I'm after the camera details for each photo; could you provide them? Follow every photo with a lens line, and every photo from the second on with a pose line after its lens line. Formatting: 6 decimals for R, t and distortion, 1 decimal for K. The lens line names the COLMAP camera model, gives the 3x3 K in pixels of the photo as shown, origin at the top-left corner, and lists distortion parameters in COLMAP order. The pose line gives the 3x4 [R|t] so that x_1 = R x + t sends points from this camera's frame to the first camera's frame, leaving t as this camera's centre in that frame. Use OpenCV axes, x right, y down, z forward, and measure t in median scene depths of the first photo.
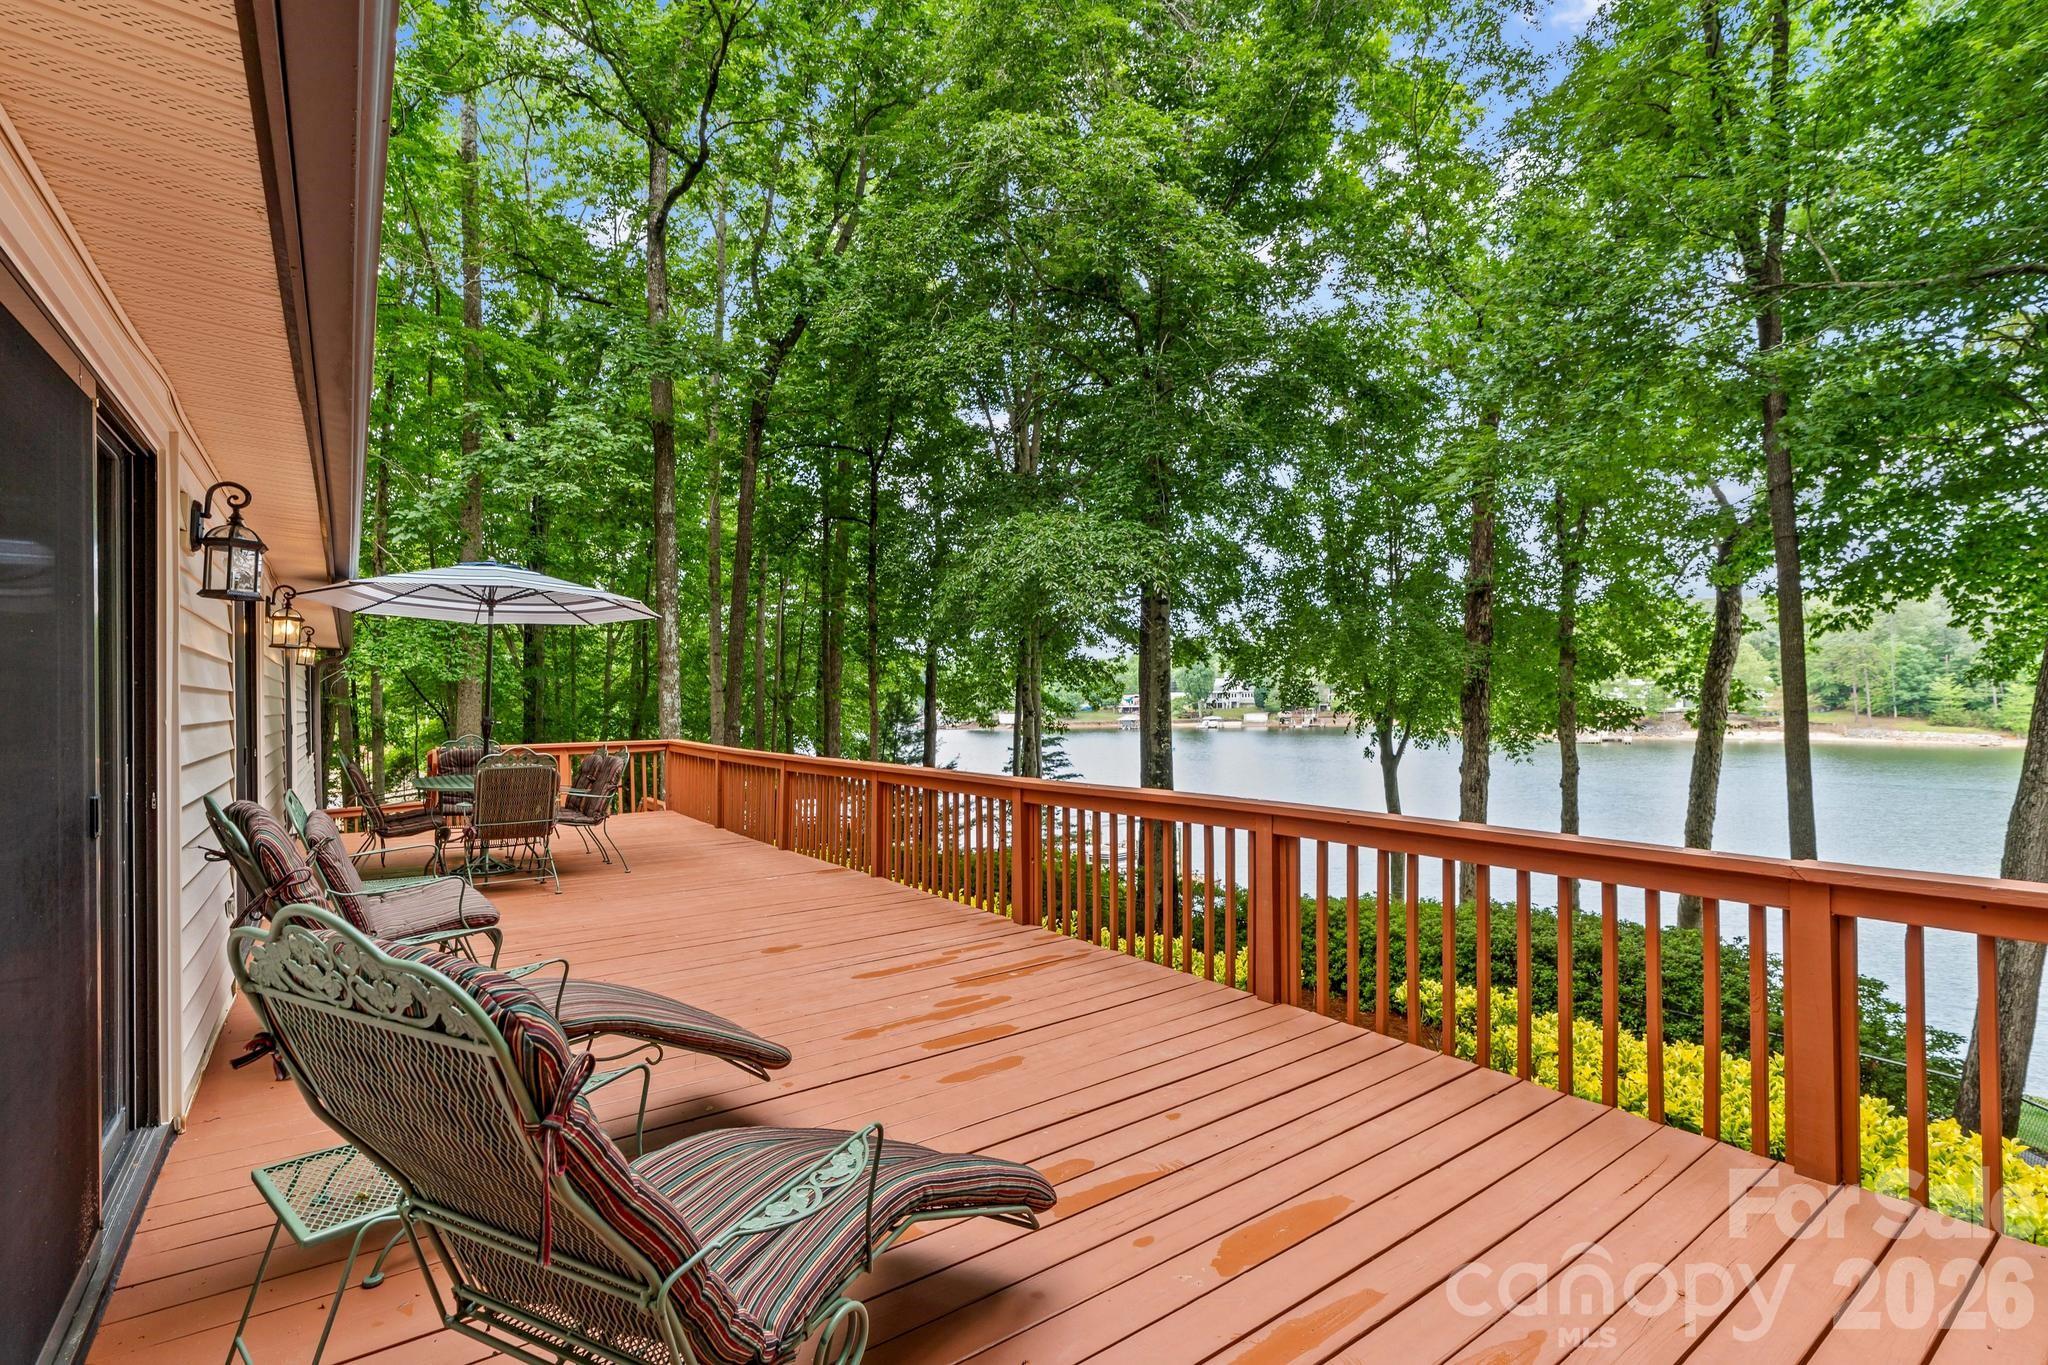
lens RADIAL K [[947.3, 0, 1041.7], [0, 947.3, 678.0], [0, 0, 1]] dist [-0.016347, 0.006063]
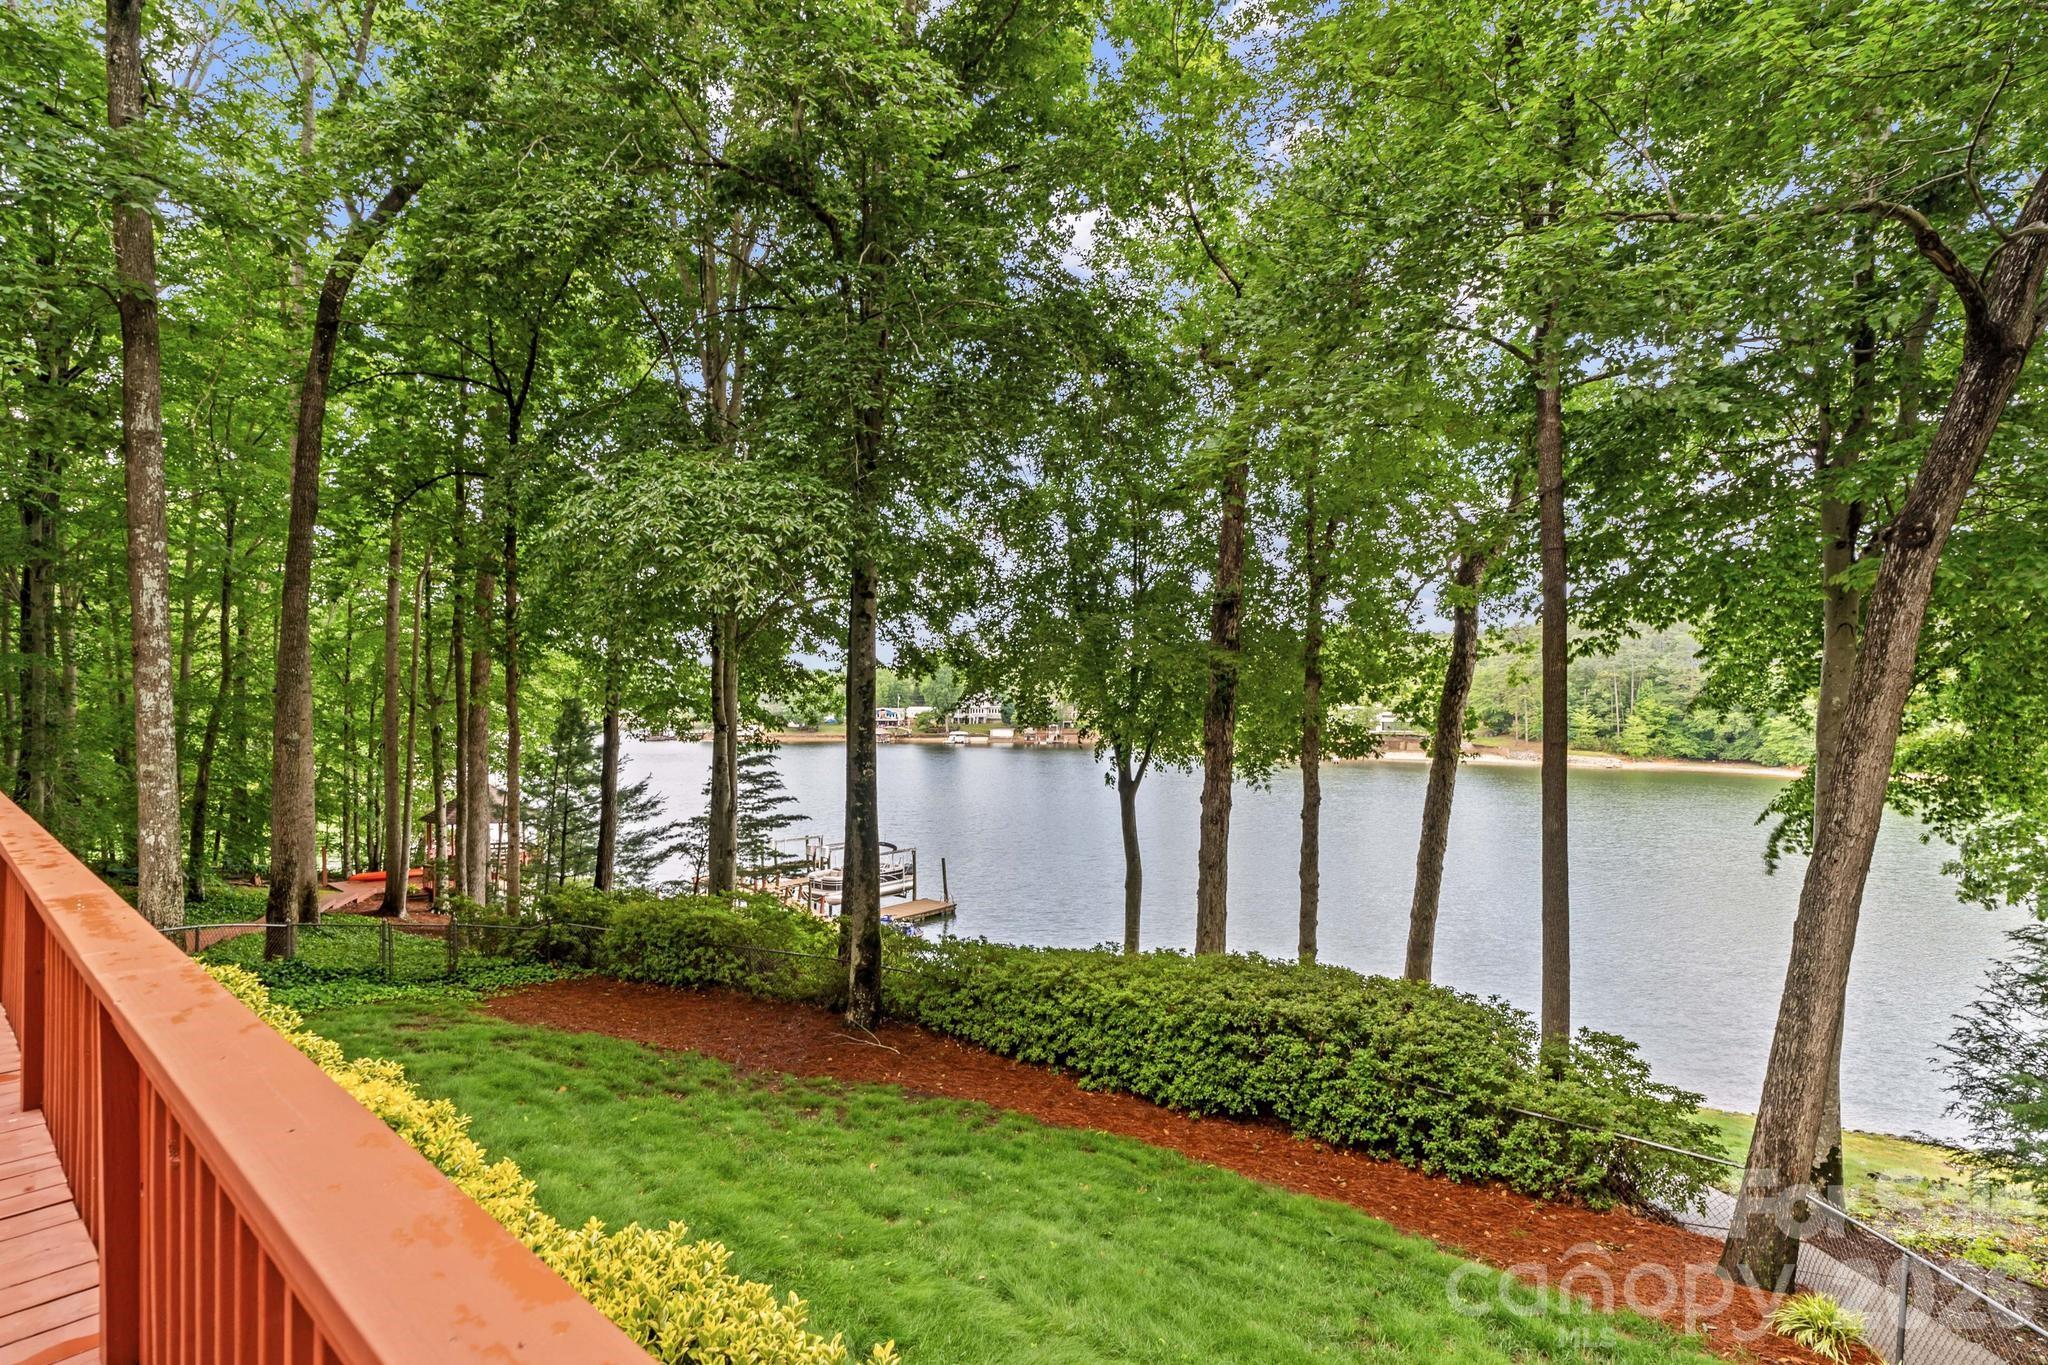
lens RADIAL K [[947.3, 0, 1018.5], [0, 947.3, 694.4], [0, 0, 1]] dist [-0.016347, 0.006063]
pose [[0.972441, 0.024849, 0.231819, 0.049728], [-0.025501, 0.999675, -0.000184, 0.001002], [-0.231748, -0.005732, 0.972759, 0.132299]]
